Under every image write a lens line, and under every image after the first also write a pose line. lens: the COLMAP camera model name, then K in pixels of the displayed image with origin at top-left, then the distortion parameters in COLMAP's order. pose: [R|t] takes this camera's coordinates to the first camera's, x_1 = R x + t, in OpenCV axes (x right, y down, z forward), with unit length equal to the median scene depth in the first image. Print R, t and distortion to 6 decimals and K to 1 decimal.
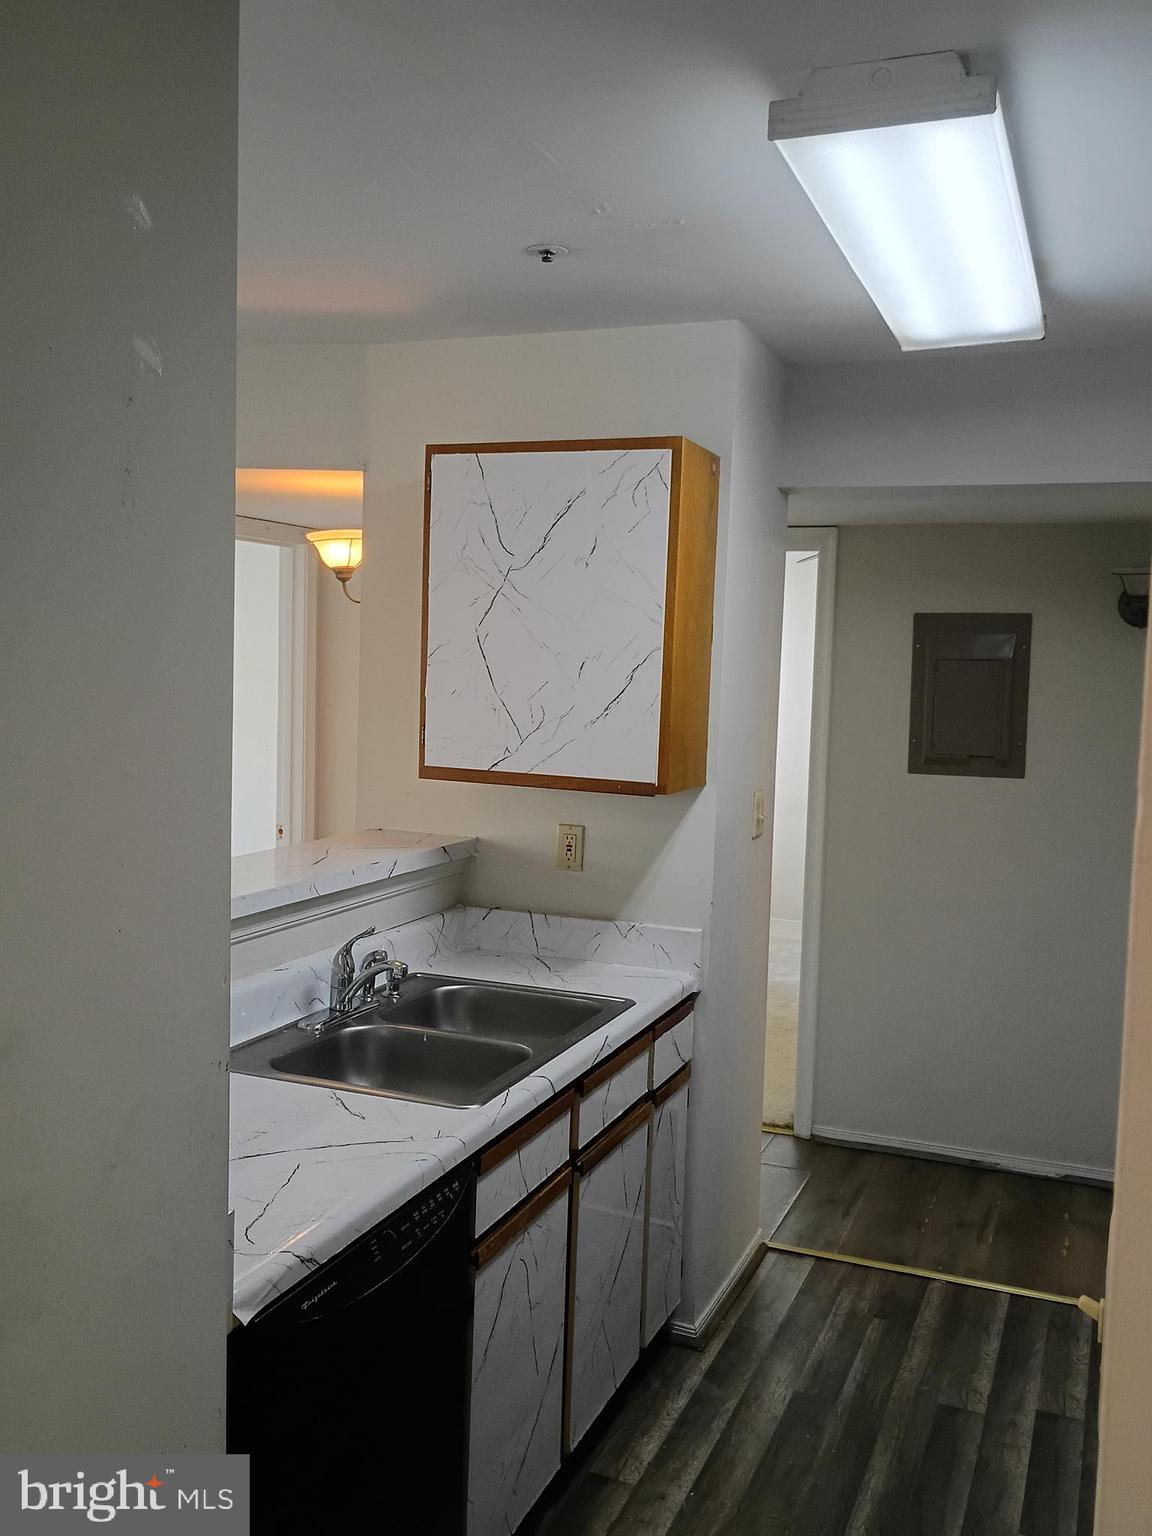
lens RADIAL K [[1372.3, 0, 561.5], [0, 1372.3, 764.3], [0, 0, 1]] dist [0.043870, -0.058314]
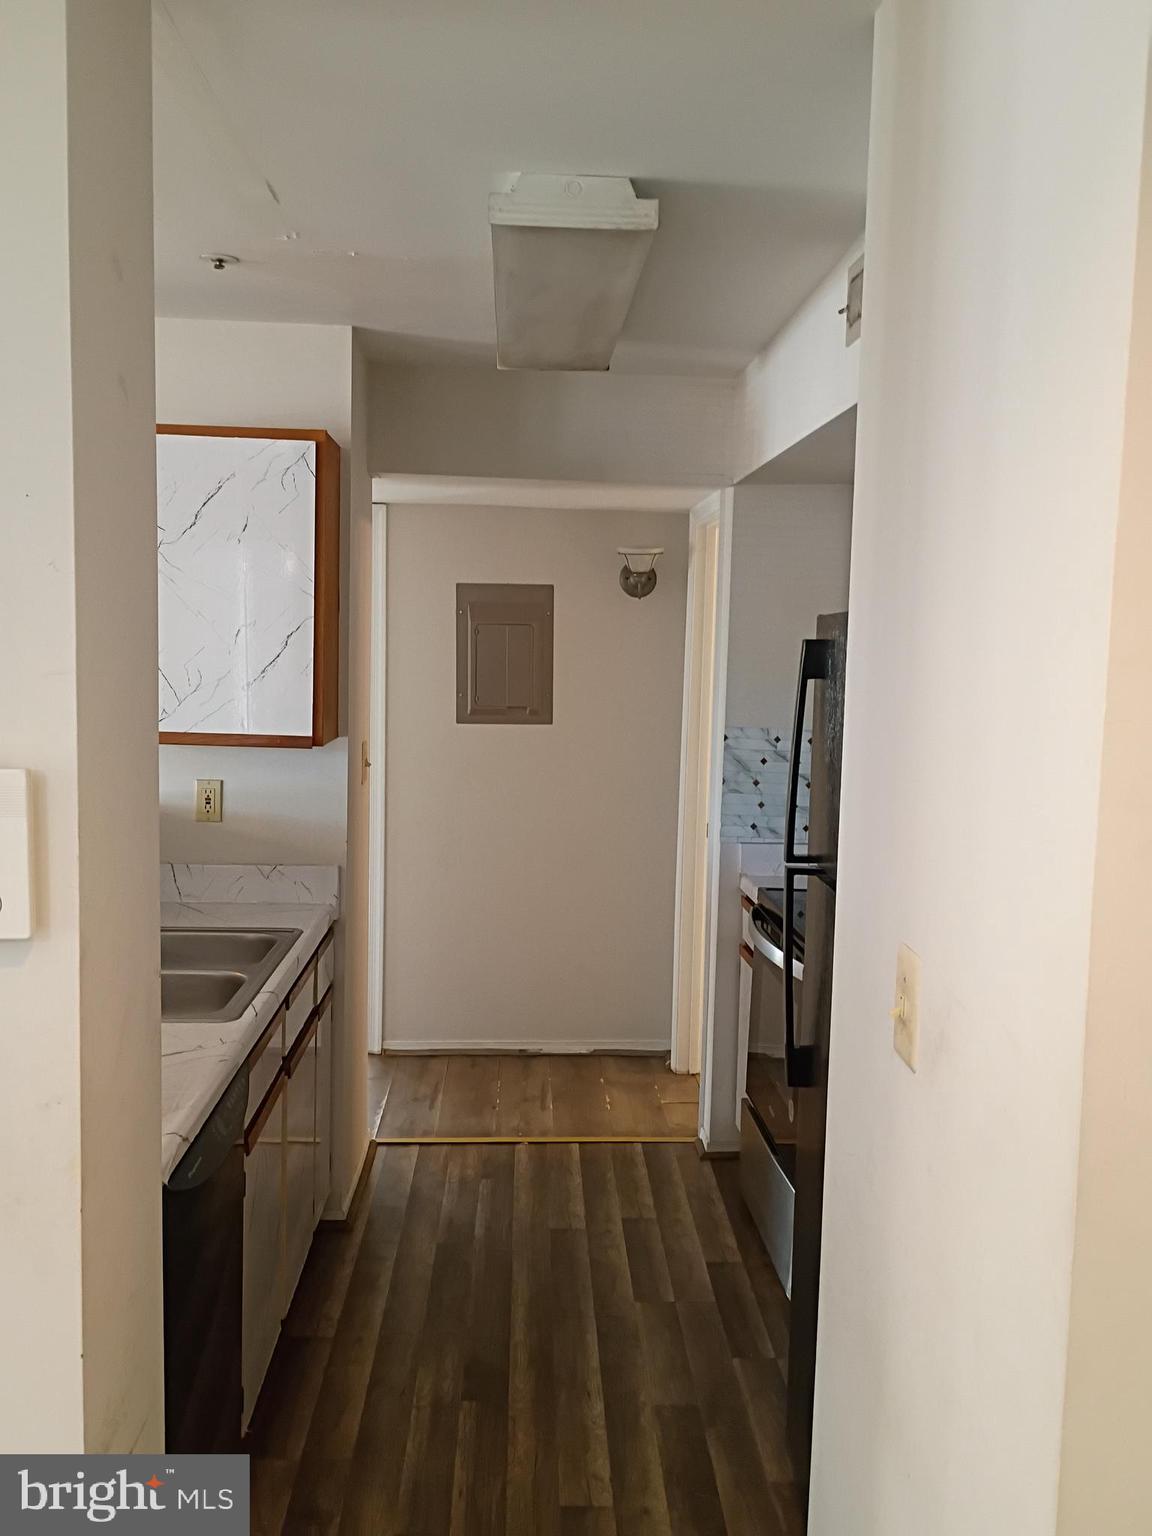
lens RADIAL K [[1372.3, 0, 591.7], [0, 1372.3, 774.2], [0, 0, 1]] dist [0.043870, -0.058314]
pose [[0.903428, -0.051838, 0.425594, -0.181725], [0.036470, 0.998357, 0.044185, 0.002754], [-0.427185, -0.024397, 0.903835, -0.110756]]
